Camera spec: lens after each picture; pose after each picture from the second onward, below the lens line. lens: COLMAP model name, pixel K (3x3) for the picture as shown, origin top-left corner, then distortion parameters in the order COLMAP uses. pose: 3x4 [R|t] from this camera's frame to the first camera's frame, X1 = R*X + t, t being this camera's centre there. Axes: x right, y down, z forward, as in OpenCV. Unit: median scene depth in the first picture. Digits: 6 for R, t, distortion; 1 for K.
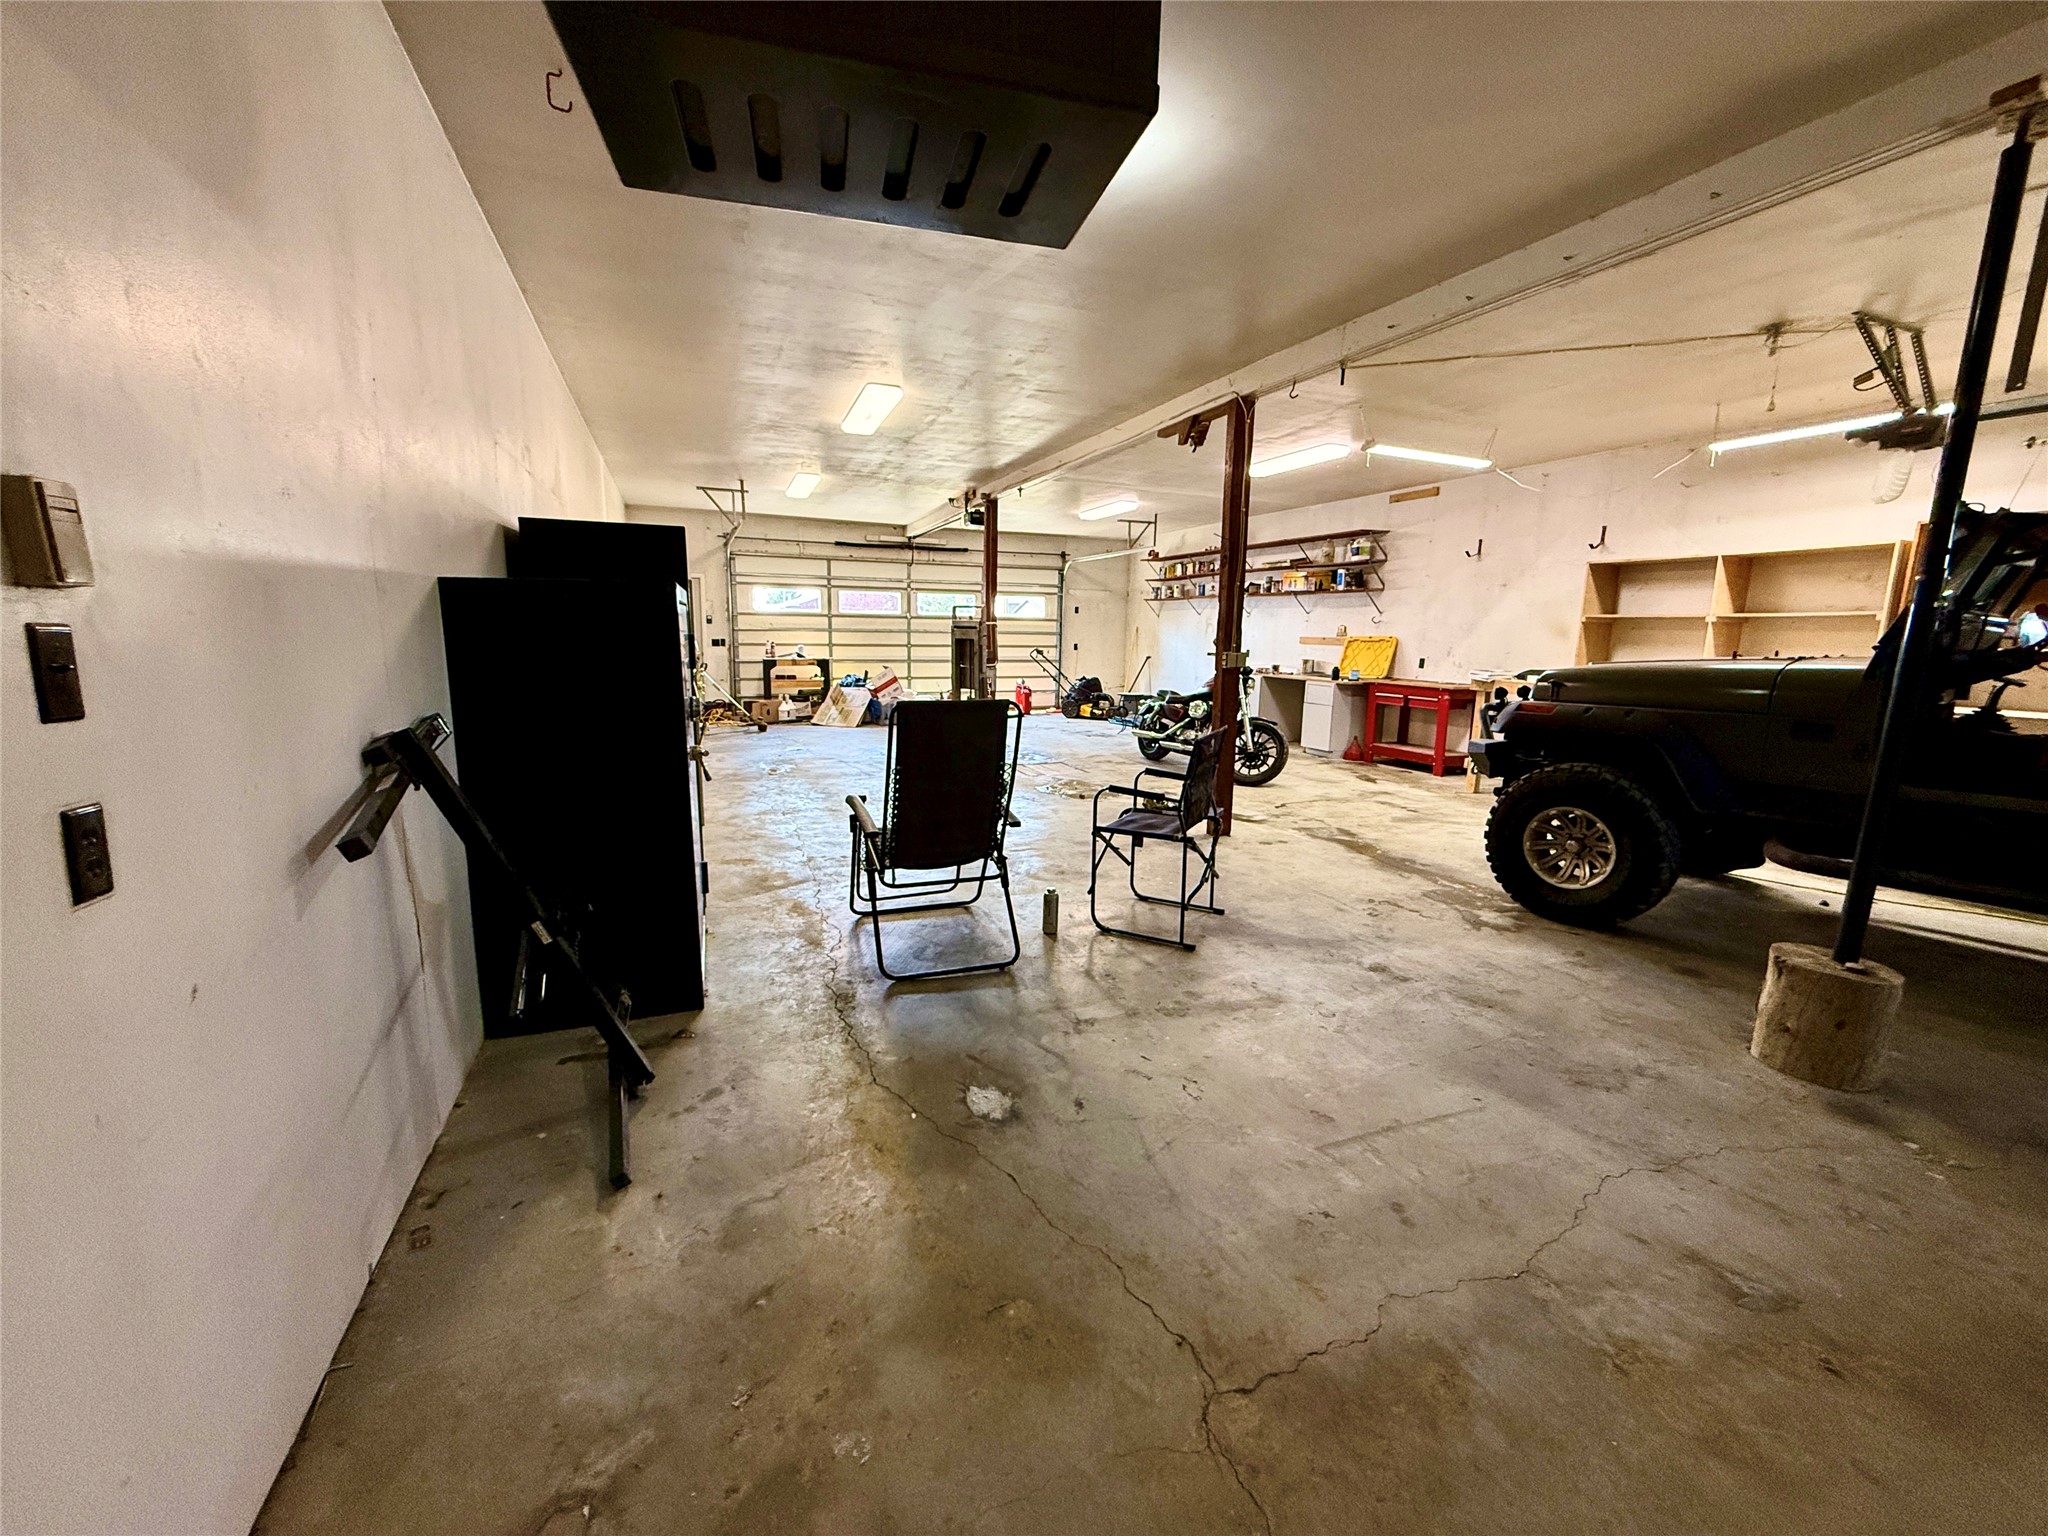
lens RADIAL K [[816.4, 0, 1018.1], [0, 816.4, 771.8], [0, 0, 1]] dist [0.001021, -0.000119]
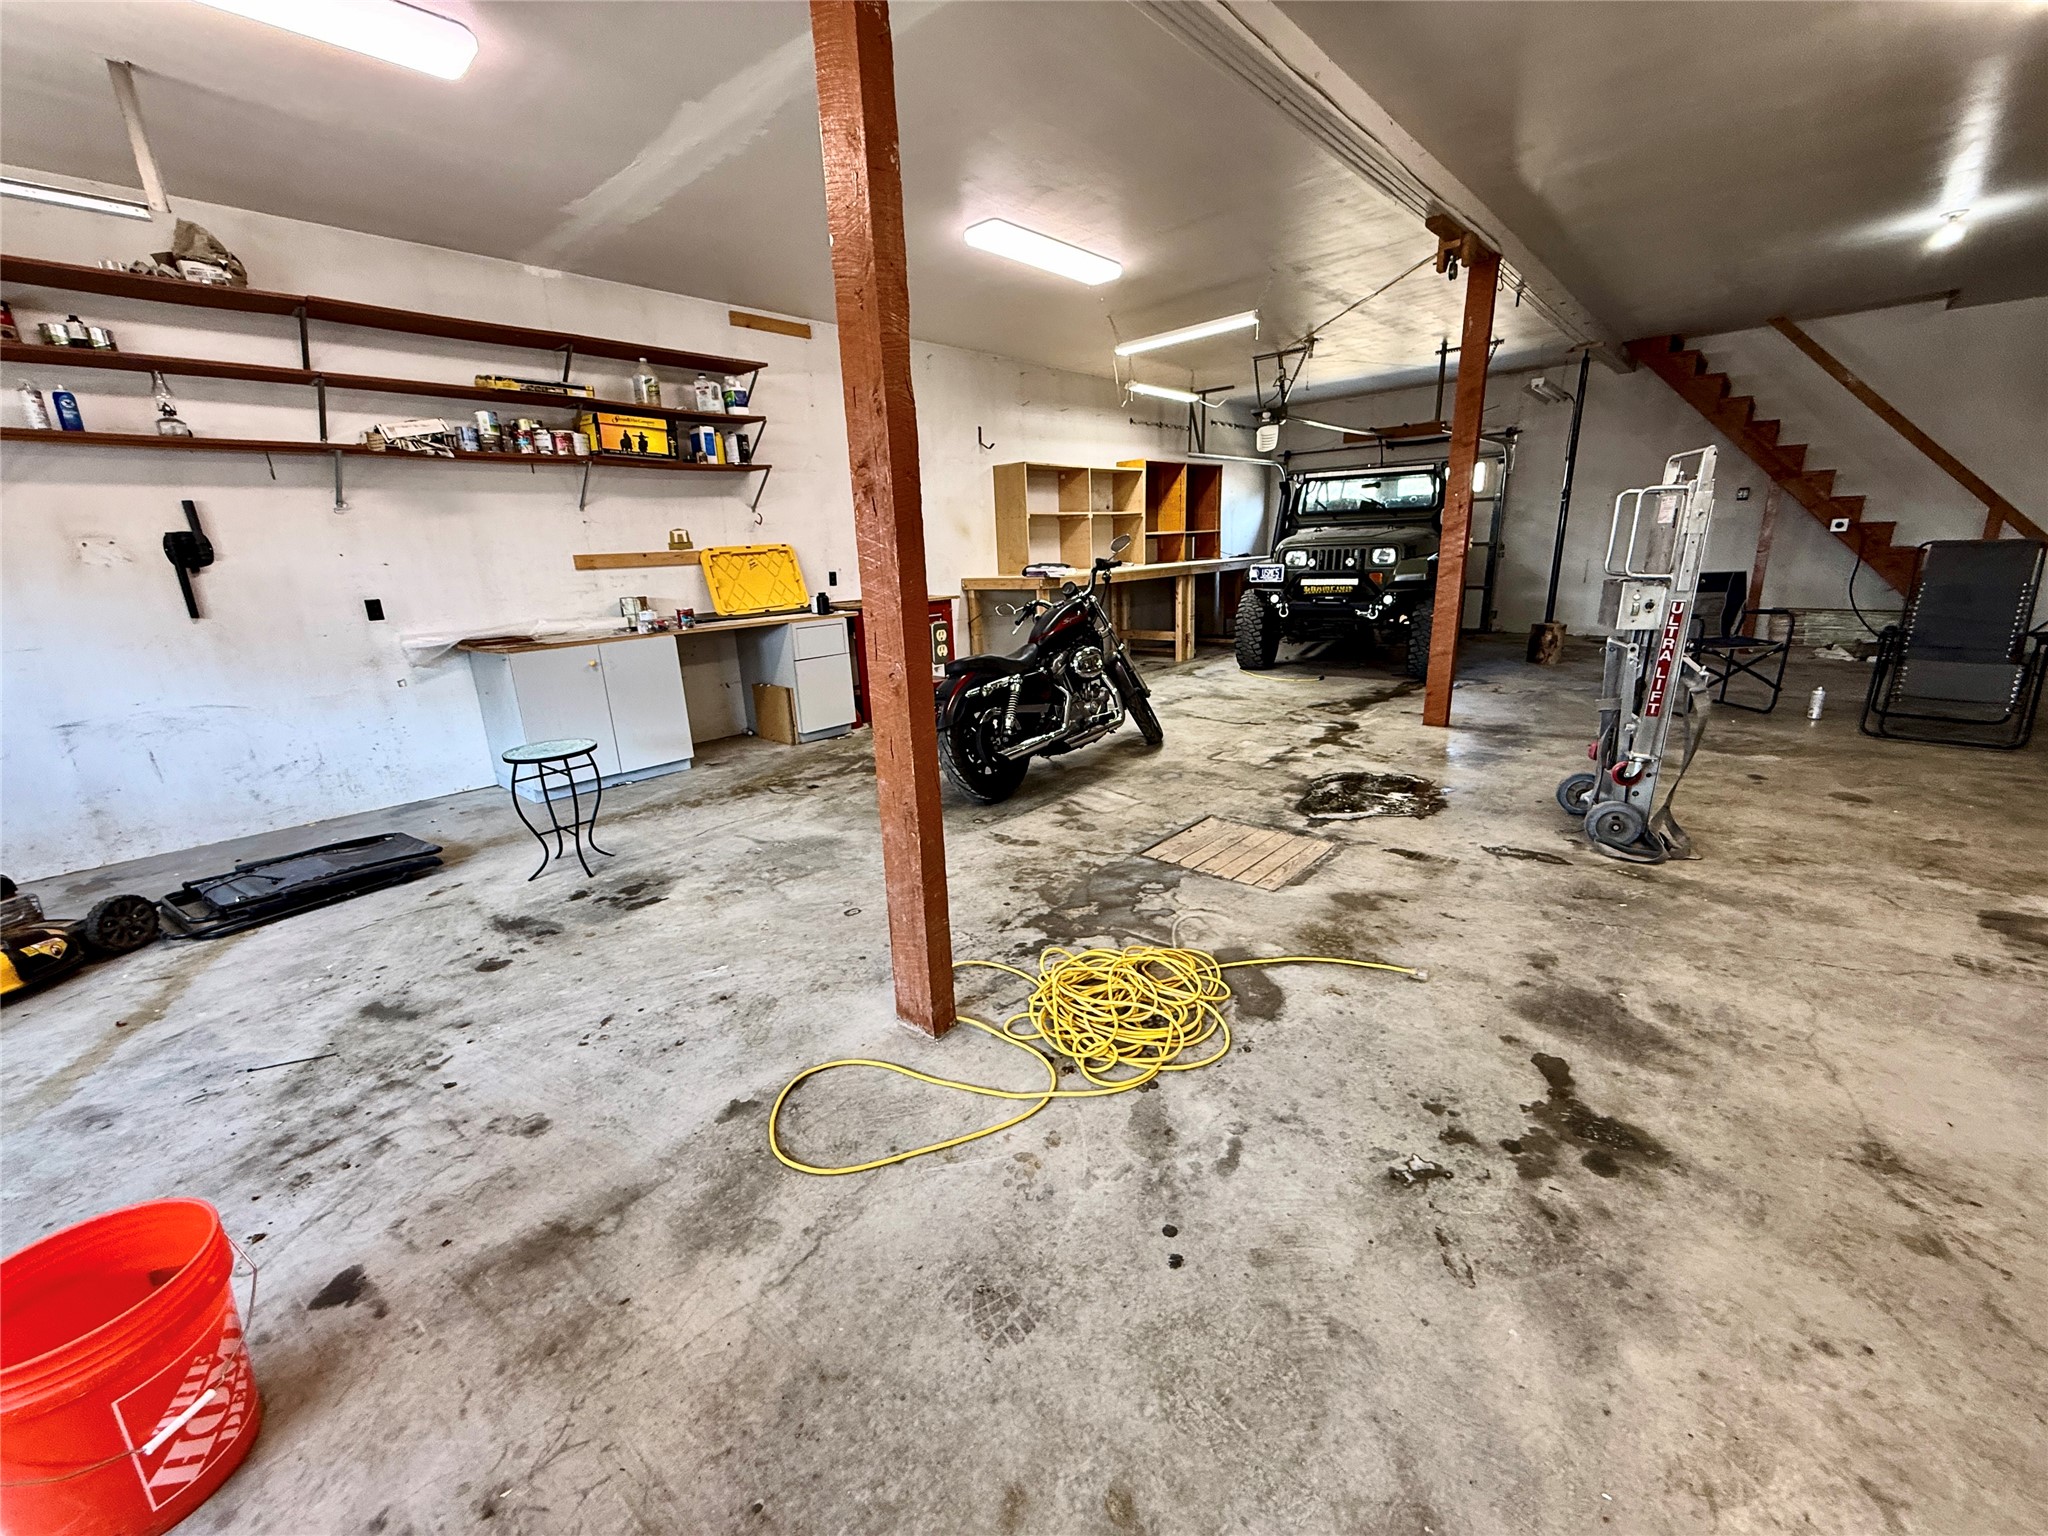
lens RADIAL K [[816.4, 0, 1018.1], [0, 816.4, 771.8], [0, 0, 1]] dist [0.001021, -0.000119]
pose [[-0.429181, -0.242444, 0.870072, -0.253118], [0.188134, 0.918177, 0.348649, -0.190455], [-0.883408, 0.313323, -0.348452, 1.115197]]
